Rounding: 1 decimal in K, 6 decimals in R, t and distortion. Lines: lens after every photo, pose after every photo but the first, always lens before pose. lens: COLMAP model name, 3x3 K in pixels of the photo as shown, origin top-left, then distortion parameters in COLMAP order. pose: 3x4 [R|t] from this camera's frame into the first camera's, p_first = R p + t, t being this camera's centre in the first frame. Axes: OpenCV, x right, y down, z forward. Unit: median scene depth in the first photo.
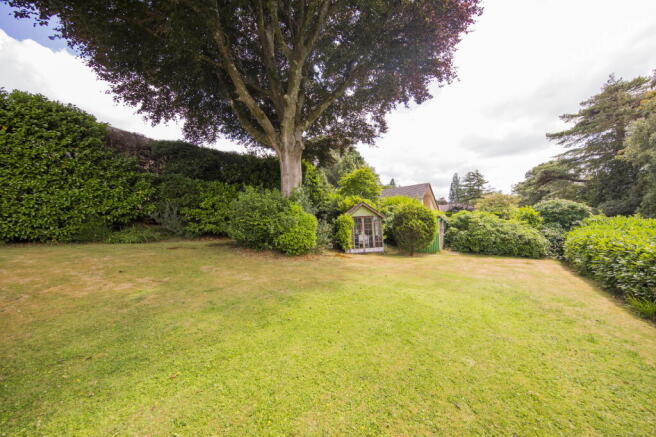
lens RADIAL K [[213.8, 0, 340.8], [0, 213.8, 219.9], [0, 0, 1]] dist [-0.001154, -0.000204]
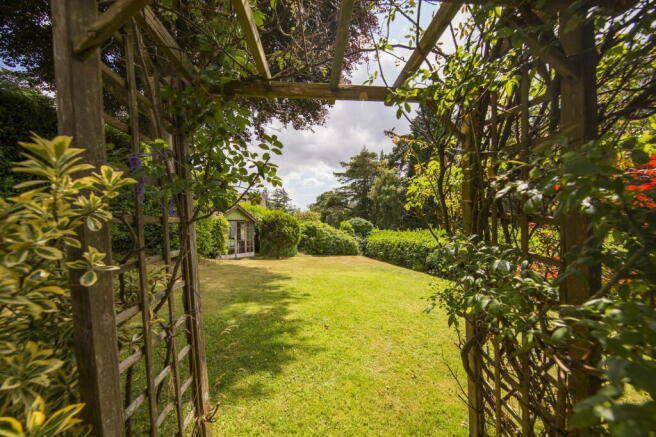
lens RADIAL K [[225.2, 0, 328.0], [0, 225.2, 218.5], [0, 0, 1]] dist [0.000378, 0.000002]
pose [[0.693606, 0.076591, 0.716271, -0.119099], [-0.036500, 0.996791, -0.071242, 0.011919], [-0.719429, 0.023270, 0.694176, 0.002467]]
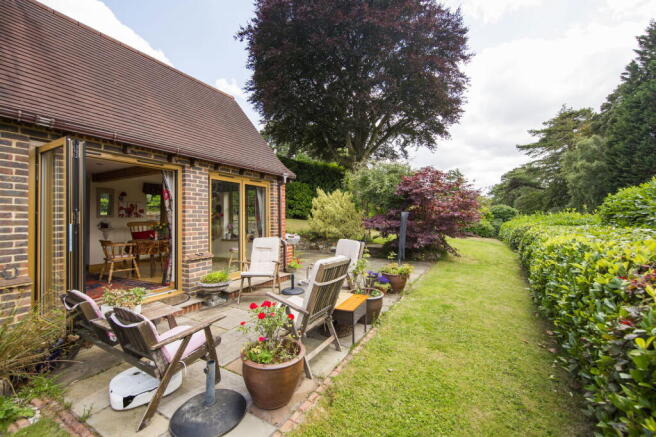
lens RADIAL K [[260.8, 0, 328.0], [0, 260.8, 218.5], [0, 0, 1]] dist [-0.000166, 0.000028]
pose [[0.992455, 0.040725, 0.115646, -0.207525], [-0.042261, 0.999047, 0.010868, 0.016332], [-0.115093, -0.015673, 0.993231, -0.314341]]
